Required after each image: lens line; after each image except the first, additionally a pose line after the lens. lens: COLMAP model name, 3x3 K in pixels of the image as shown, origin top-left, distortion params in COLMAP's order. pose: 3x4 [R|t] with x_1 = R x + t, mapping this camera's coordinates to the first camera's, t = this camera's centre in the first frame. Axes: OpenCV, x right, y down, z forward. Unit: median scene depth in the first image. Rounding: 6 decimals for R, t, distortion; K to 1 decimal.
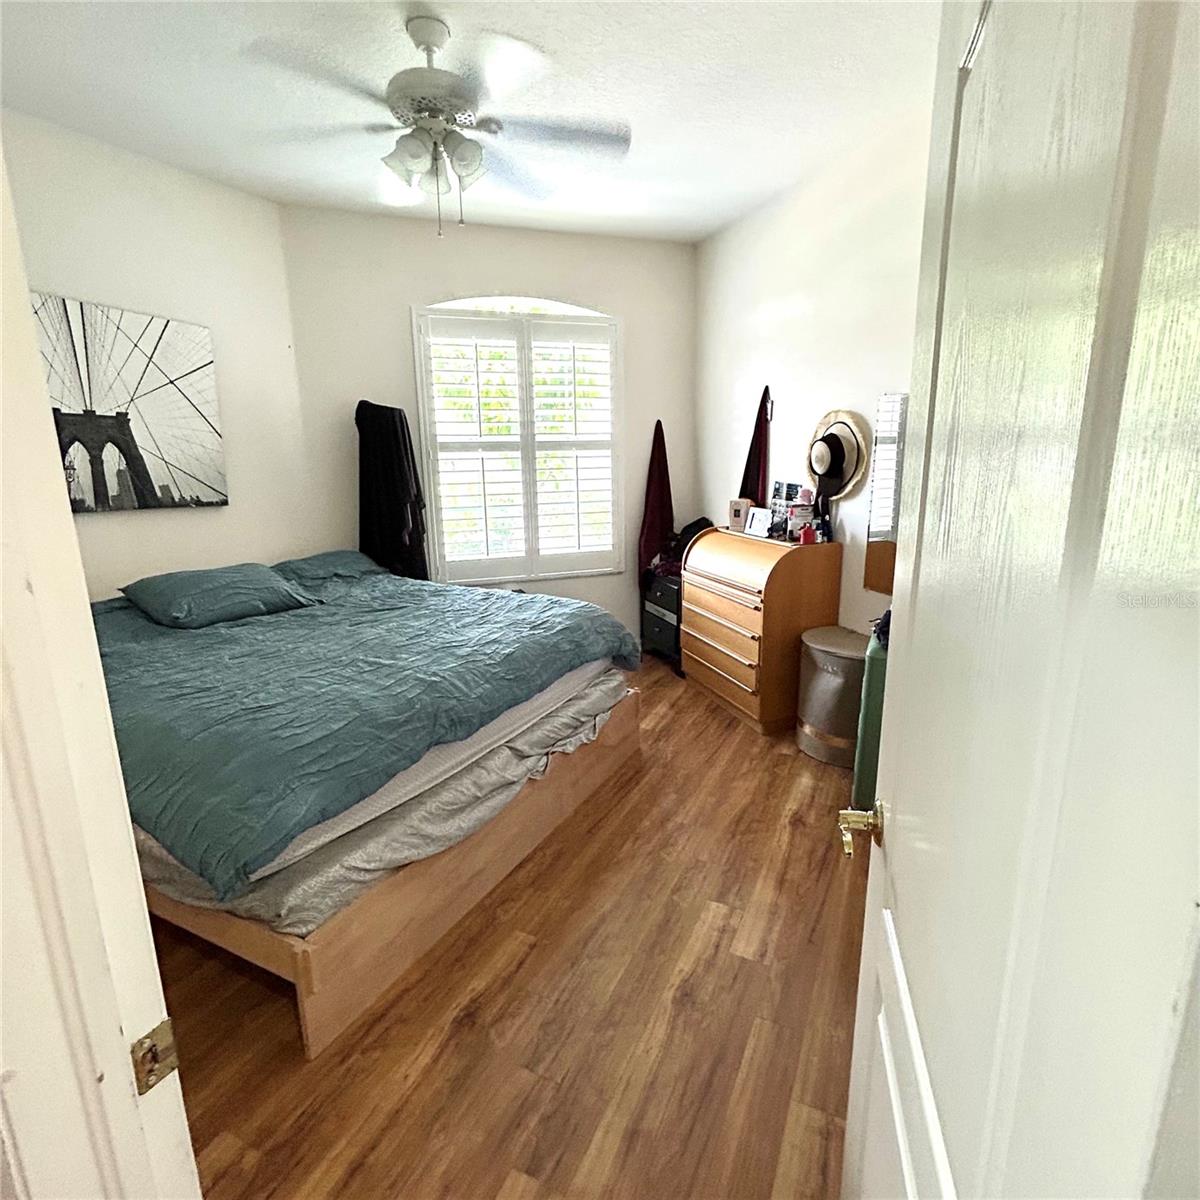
lens RADIAL K [[667.4, 0, 599.8], [0, 667.4, 600.2], [0, 0, 1]] dist [-0.004893, 0.003948]
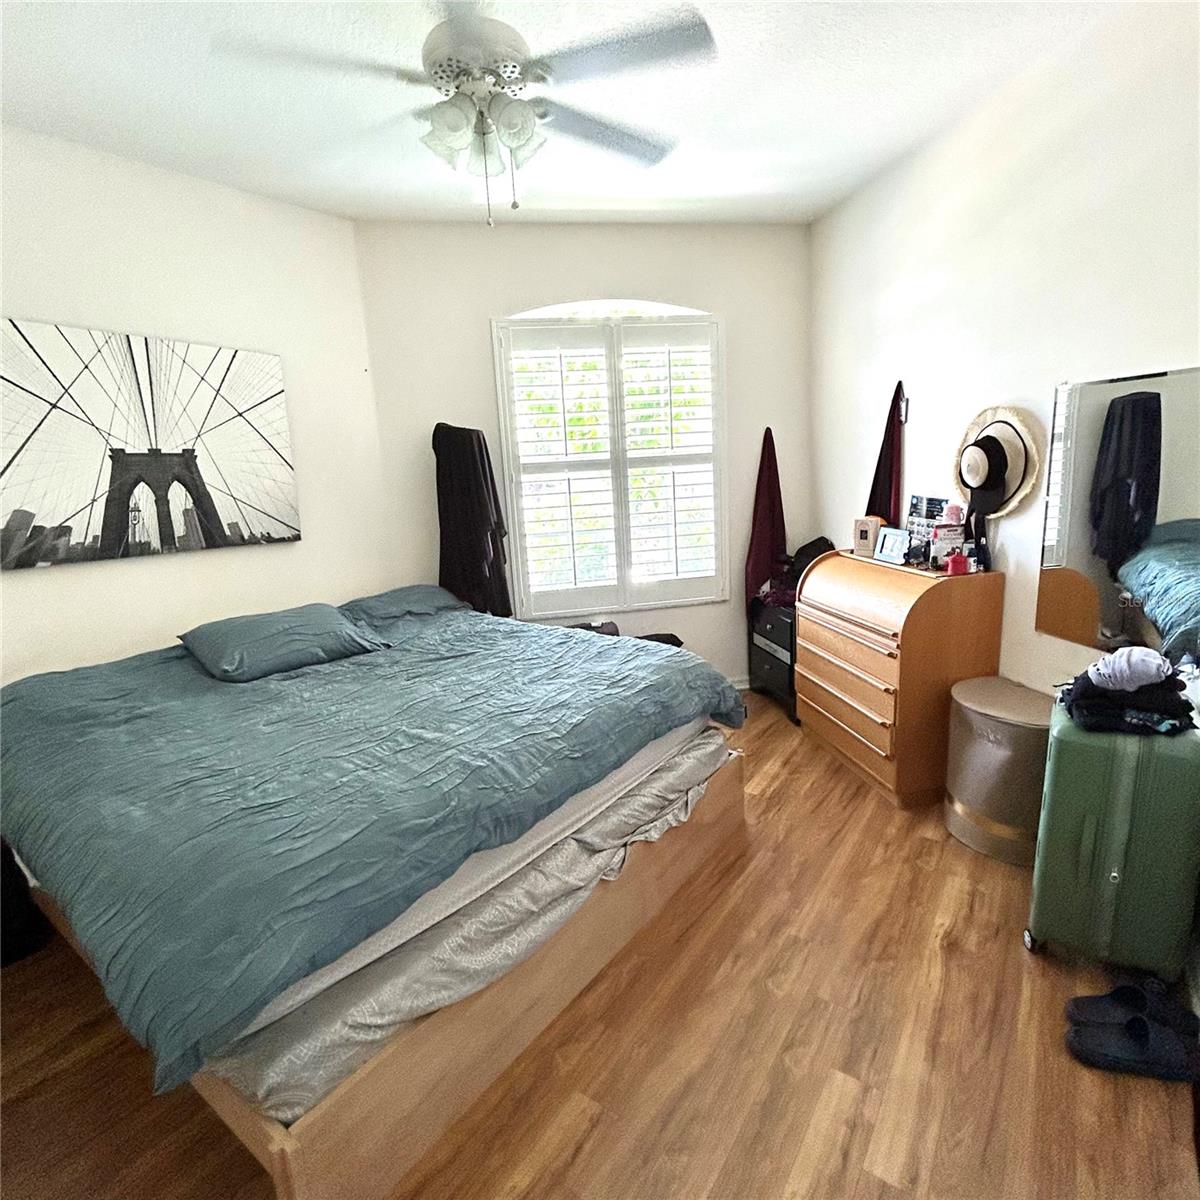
lens RADIAL K [[667.4, 0, 600.9], [0, 667.4, 601.1], [0, 0, 1]] dist [-0.004893, 0.003948]
pose [[0.986043, -0.005603, -0.166398, 0.025250], [0.003752, 0.999928, -0.011441, -0.050094], [0.166450, 0.010657, 0.985992, 0.155822]]
